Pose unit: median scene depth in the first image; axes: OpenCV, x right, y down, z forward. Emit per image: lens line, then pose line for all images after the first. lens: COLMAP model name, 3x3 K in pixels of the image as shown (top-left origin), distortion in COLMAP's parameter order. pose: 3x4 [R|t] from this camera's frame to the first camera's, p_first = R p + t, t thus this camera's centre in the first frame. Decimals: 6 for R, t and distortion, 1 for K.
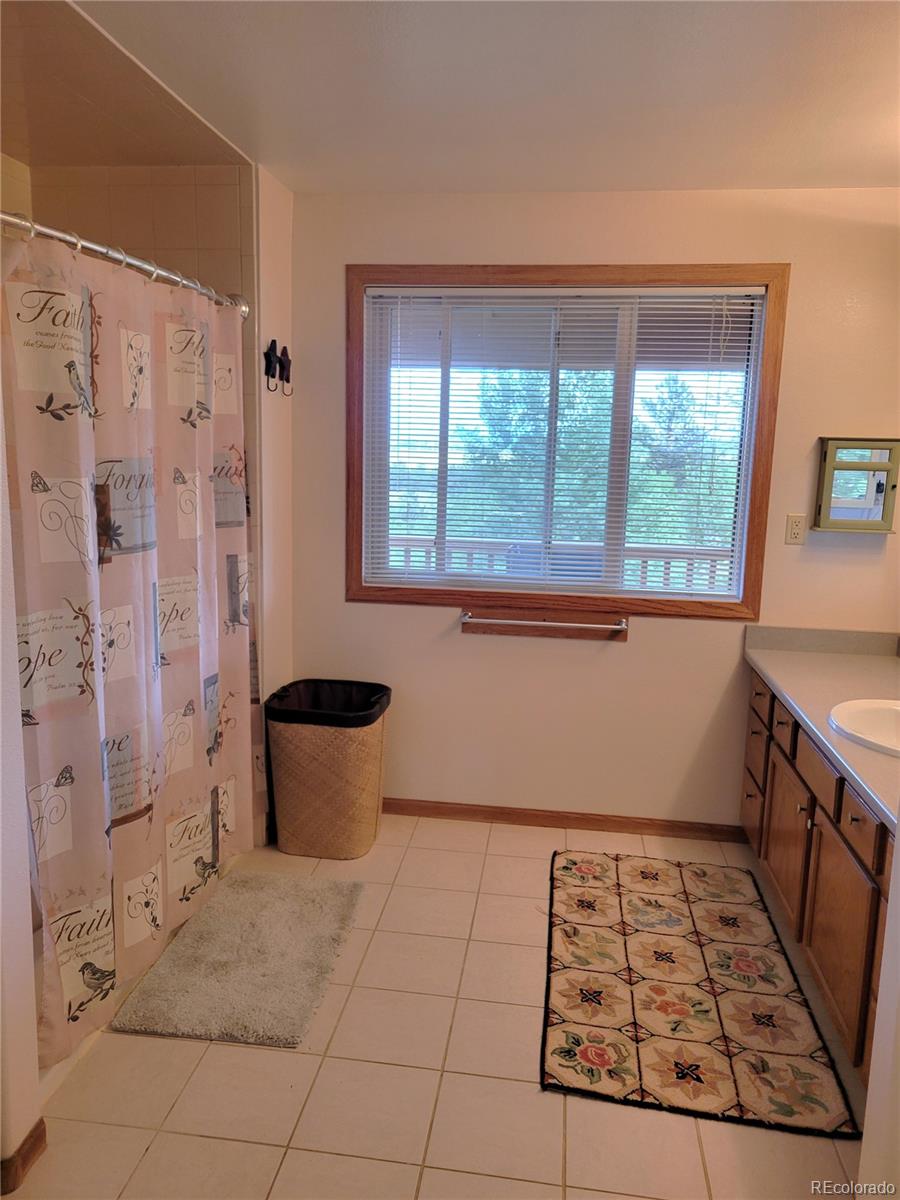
lens RADIAL K [[908.4, 0, 454.1], [0, 908.4, 589.1], [0, 0, 1]] dist [0.052767, -0.000988]
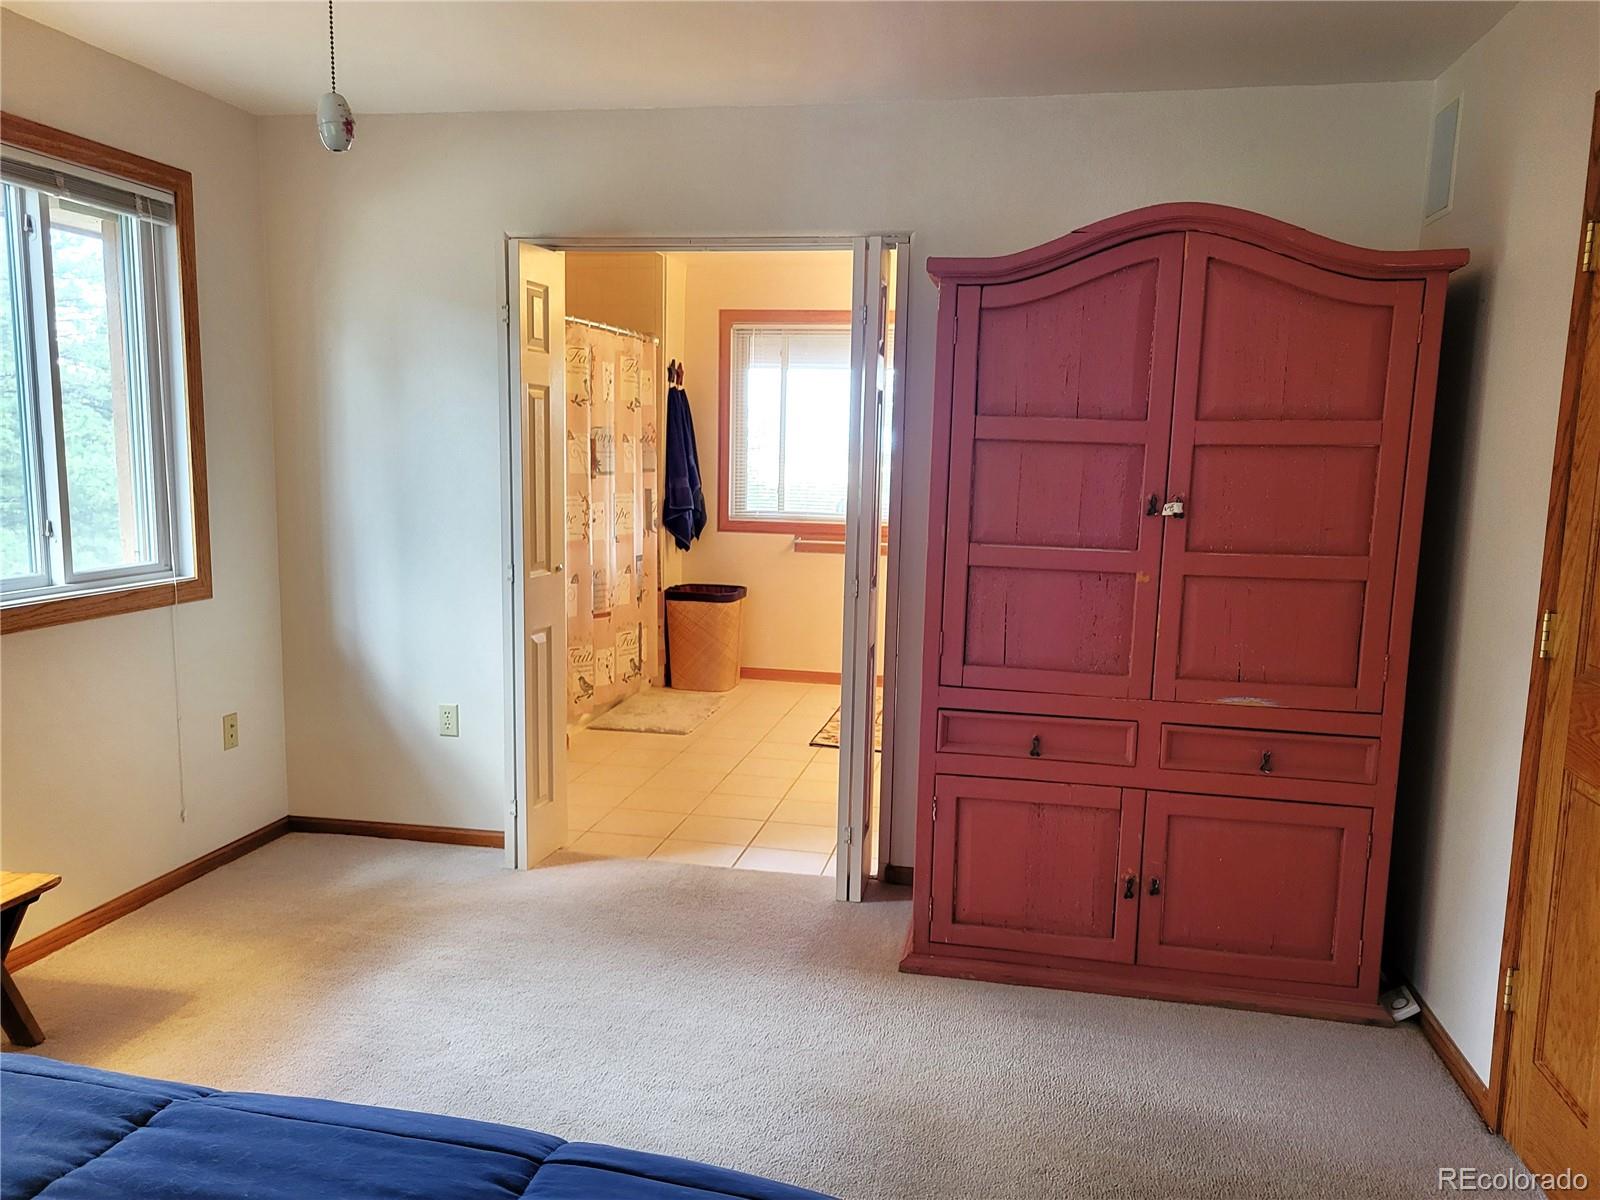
lens RADIAL K [[1211.2, 0, 794.3], [0, 1211.2, 612.2], [0, 0, 1]] dist [0.052767, -0.000988]
pose [[0.997252, 0.006587, -0.073790, 0.223854], [-0.008837, 0.999504, -0.030214, 0.300805], [0.073555, 0.030783, 0.996816, -1.413886]]
